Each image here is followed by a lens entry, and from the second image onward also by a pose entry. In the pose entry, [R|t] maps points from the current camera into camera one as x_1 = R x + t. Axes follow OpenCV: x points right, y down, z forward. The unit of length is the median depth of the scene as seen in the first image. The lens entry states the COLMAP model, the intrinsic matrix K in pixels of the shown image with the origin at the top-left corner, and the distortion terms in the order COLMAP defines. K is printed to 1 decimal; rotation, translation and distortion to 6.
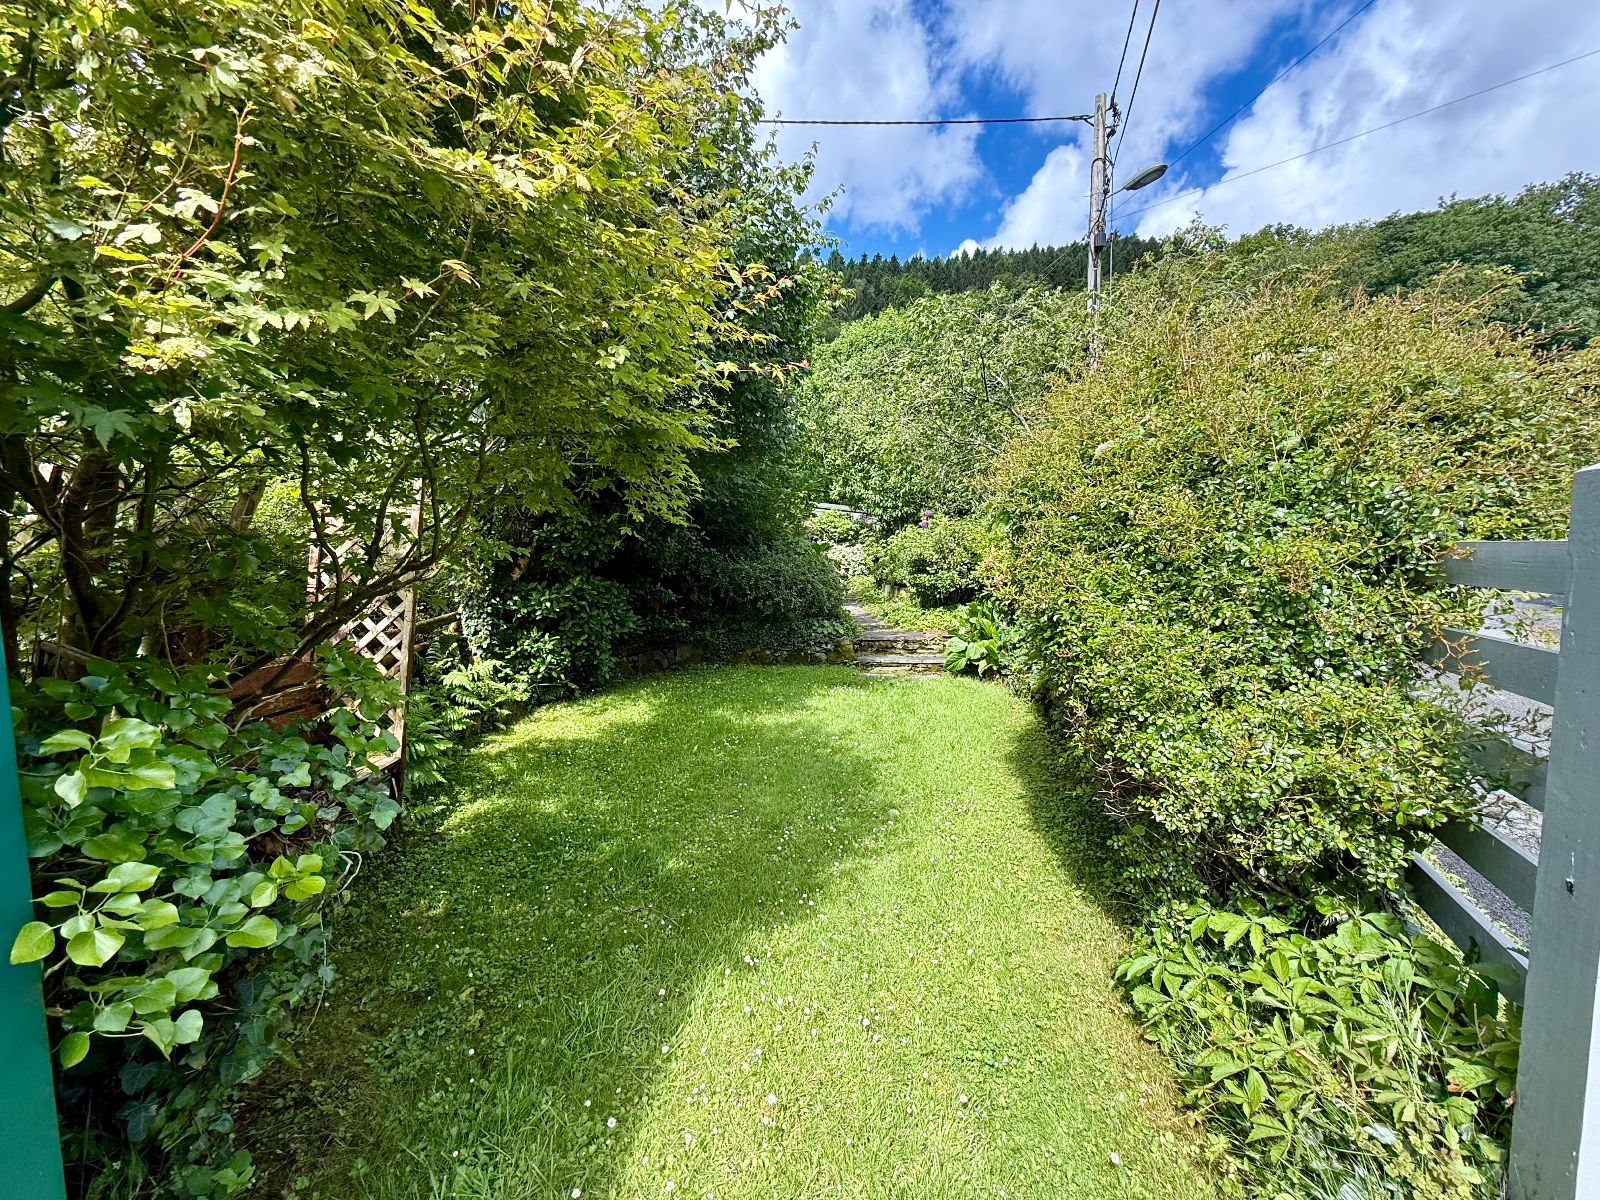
lens RADIAL K [[635.2, 0, 798.8], [0, 635.2, 597.2], [0, 0, 1]] dist [-0.001203, 0.000296]
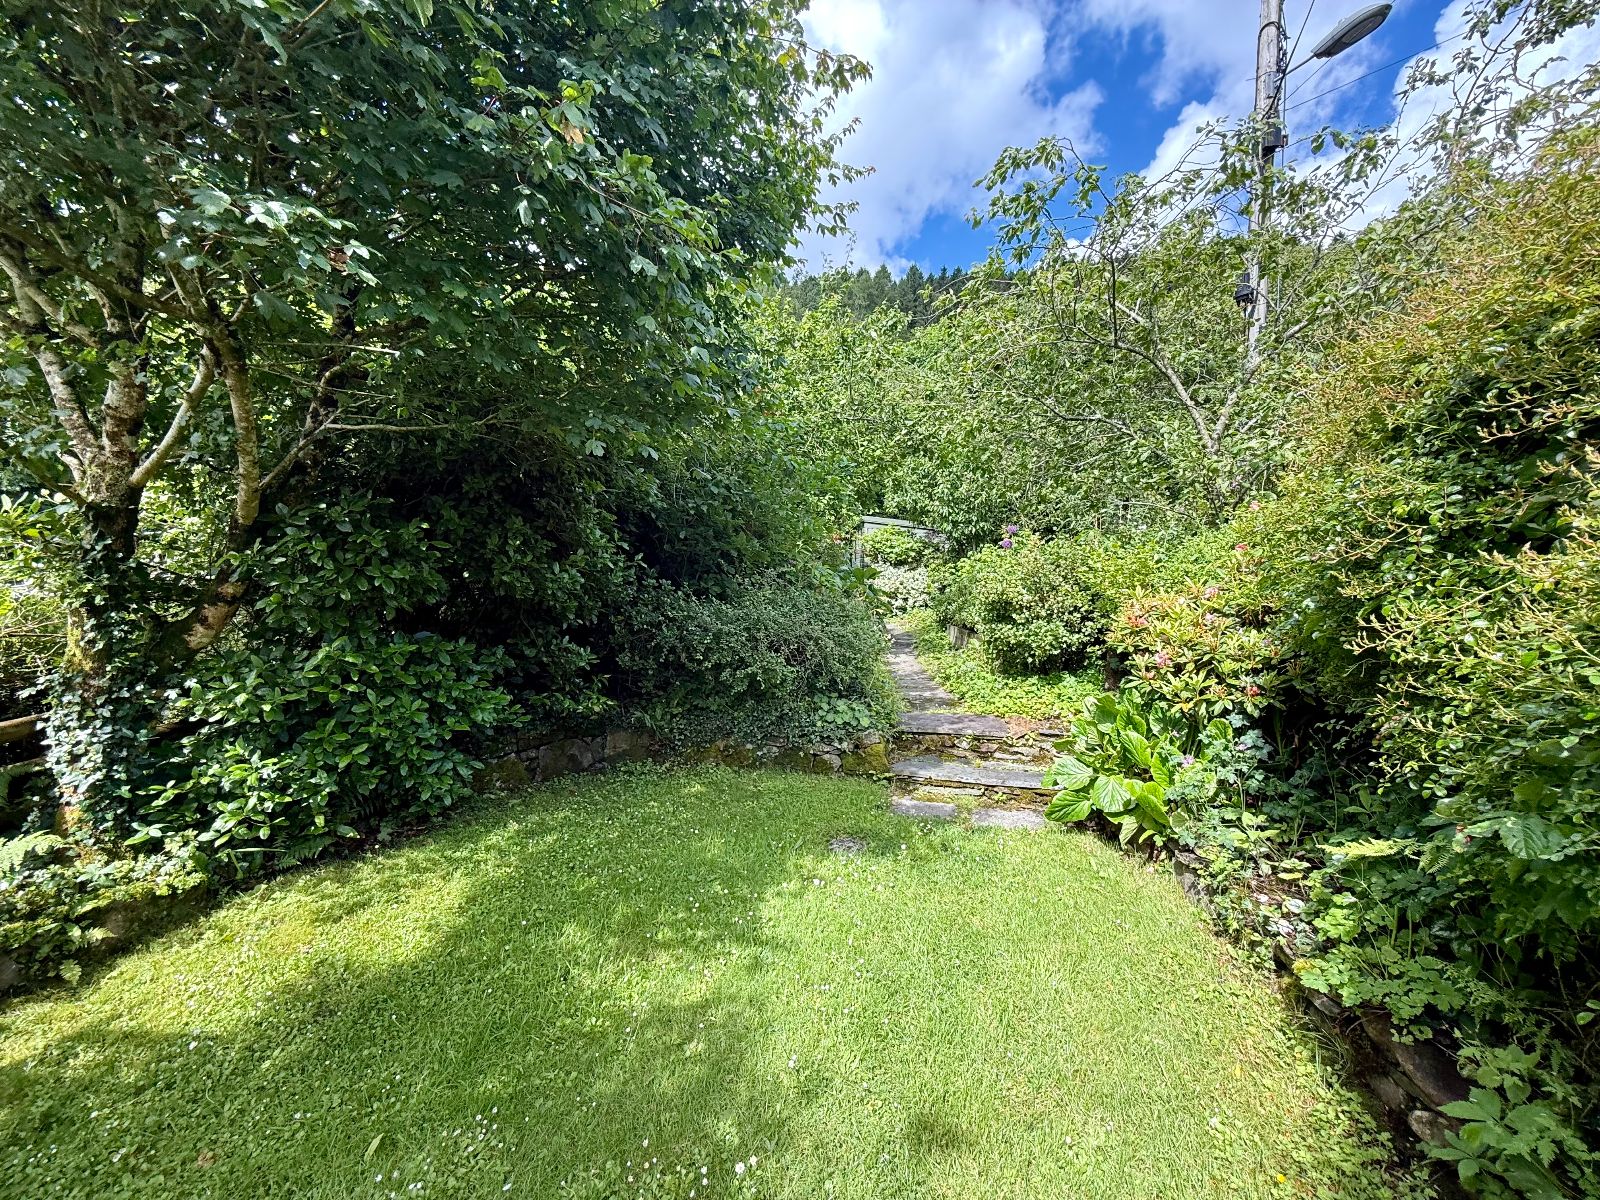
lens RADIAL K [[635.2, 0, 798.8], [0, 635.2, 597.2], [0, 0, 1]] dist [-0.001203, 0.000296]
pose [[0.993079, 0.016177, -0.116328, 0.063488], [-0.019465, 0.999441, -0.027186, -0.040049], [0.115823, 0.029262, 0.992839, 0.343047]]
